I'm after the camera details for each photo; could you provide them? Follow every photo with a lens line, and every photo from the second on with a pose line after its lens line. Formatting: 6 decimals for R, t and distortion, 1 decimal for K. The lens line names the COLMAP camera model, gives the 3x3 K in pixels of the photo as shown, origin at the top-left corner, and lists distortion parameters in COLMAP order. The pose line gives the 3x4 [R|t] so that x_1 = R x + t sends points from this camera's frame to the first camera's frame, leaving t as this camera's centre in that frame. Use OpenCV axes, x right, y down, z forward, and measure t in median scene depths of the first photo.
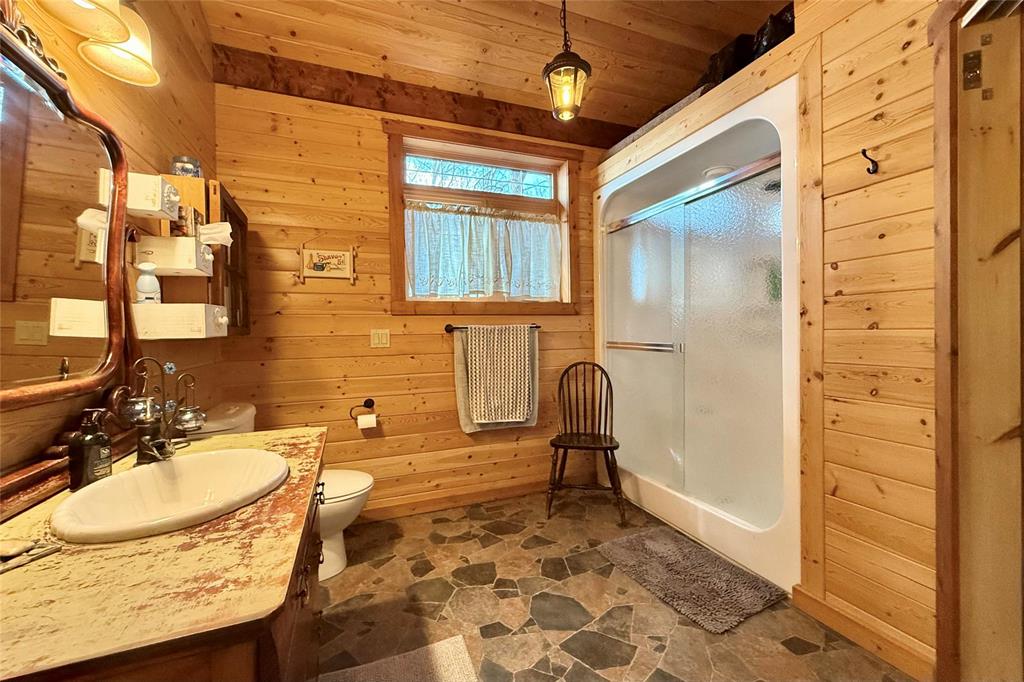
lens RADIAL K [[409.3, 0, 506.2], [0, 409.3, 330.9], [0, 0, 1]] dist [-0.000721, -0.000101]
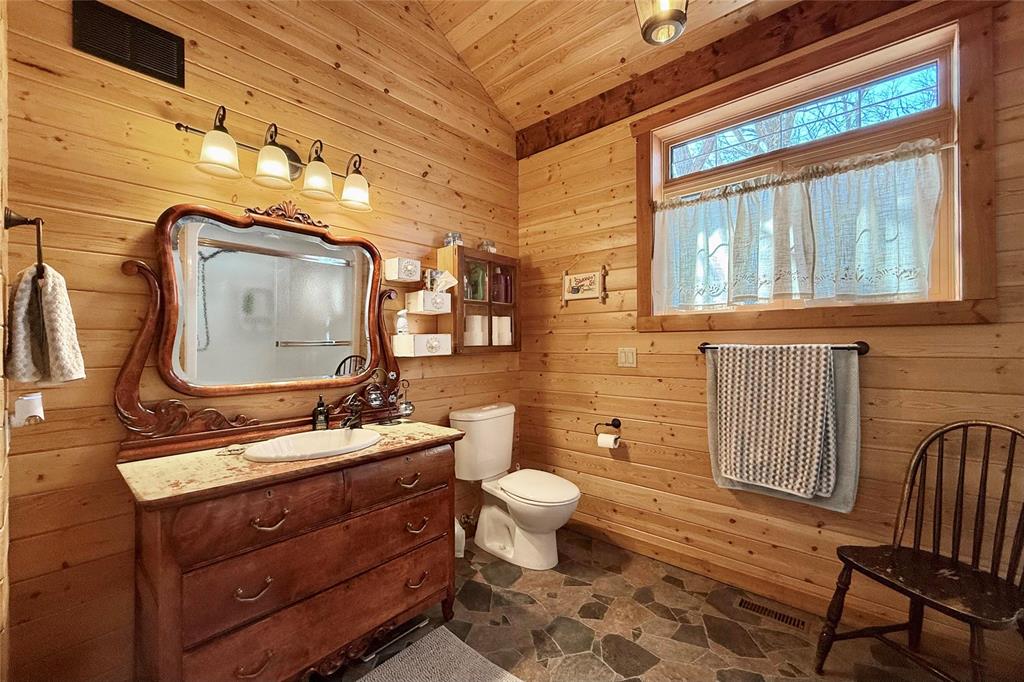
lens RADIAL K [[409.3, 0, 513.7], [0, 409.3, 339.0], [0, 0, 1]] dist [-0.000721, -0.000101]
pose [[0.462694, 0.003226, -0.886512, 0.423829], [0.002105, 0.999987, 0.004738, -0.029953], [0.886515, -0.004058, 0.462681, 0.336044]]
